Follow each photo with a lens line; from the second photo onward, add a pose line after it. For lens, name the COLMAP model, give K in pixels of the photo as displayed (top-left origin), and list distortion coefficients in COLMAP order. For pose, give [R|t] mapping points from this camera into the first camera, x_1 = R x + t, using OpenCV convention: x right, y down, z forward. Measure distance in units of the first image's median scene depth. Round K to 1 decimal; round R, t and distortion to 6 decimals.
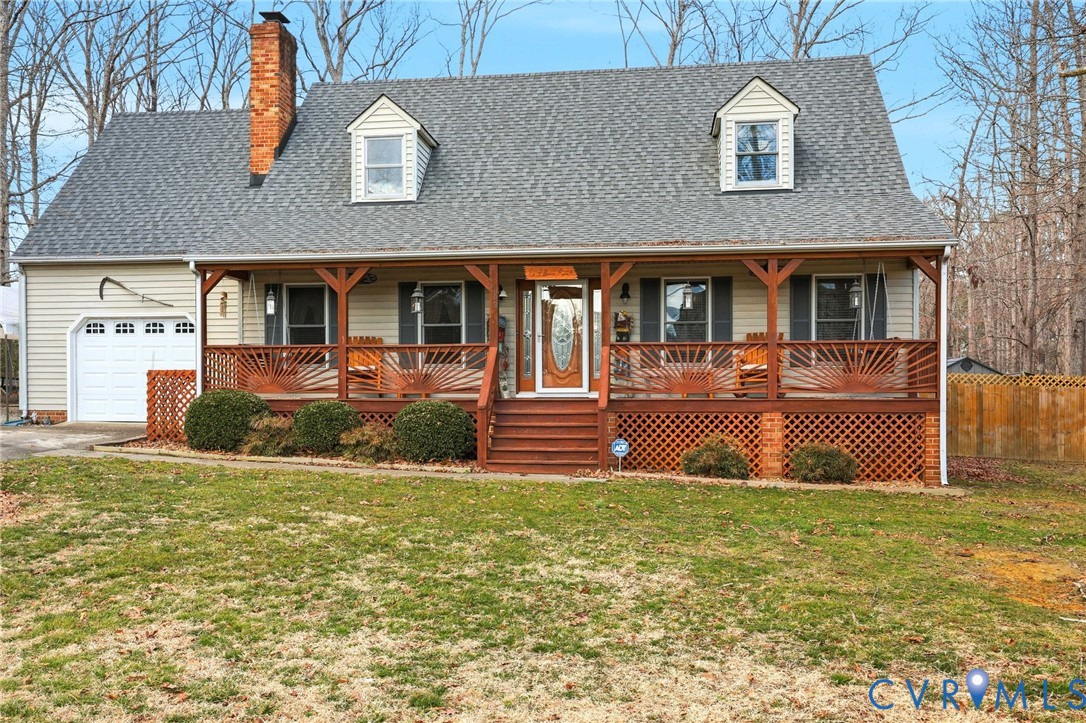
lens RADIAL K [[931.7, 0, 540.2], [0, 931.7, 384.7], [0, 0, 1]] dist [-0.000945, 0.003005]
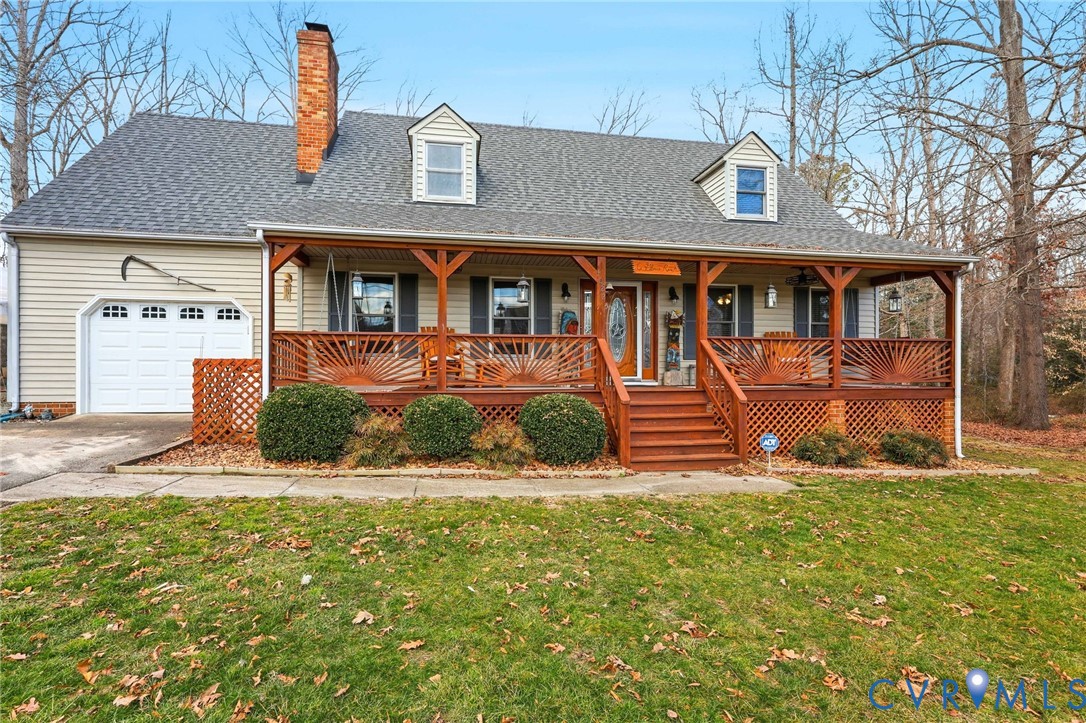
lens RADIAL K [[472.3, 0, 543.0], [0, 472.3, 361.5], [0, 0, 1]] dist [0.001305, 0.000185]
pose [[0.955842, 0.005711, 0.293825, -0.230072], [-0.003710, 0.999966, -0.007366, -0.010411], [-0.293857, 0.005951, 0.955831, 0.469535]]
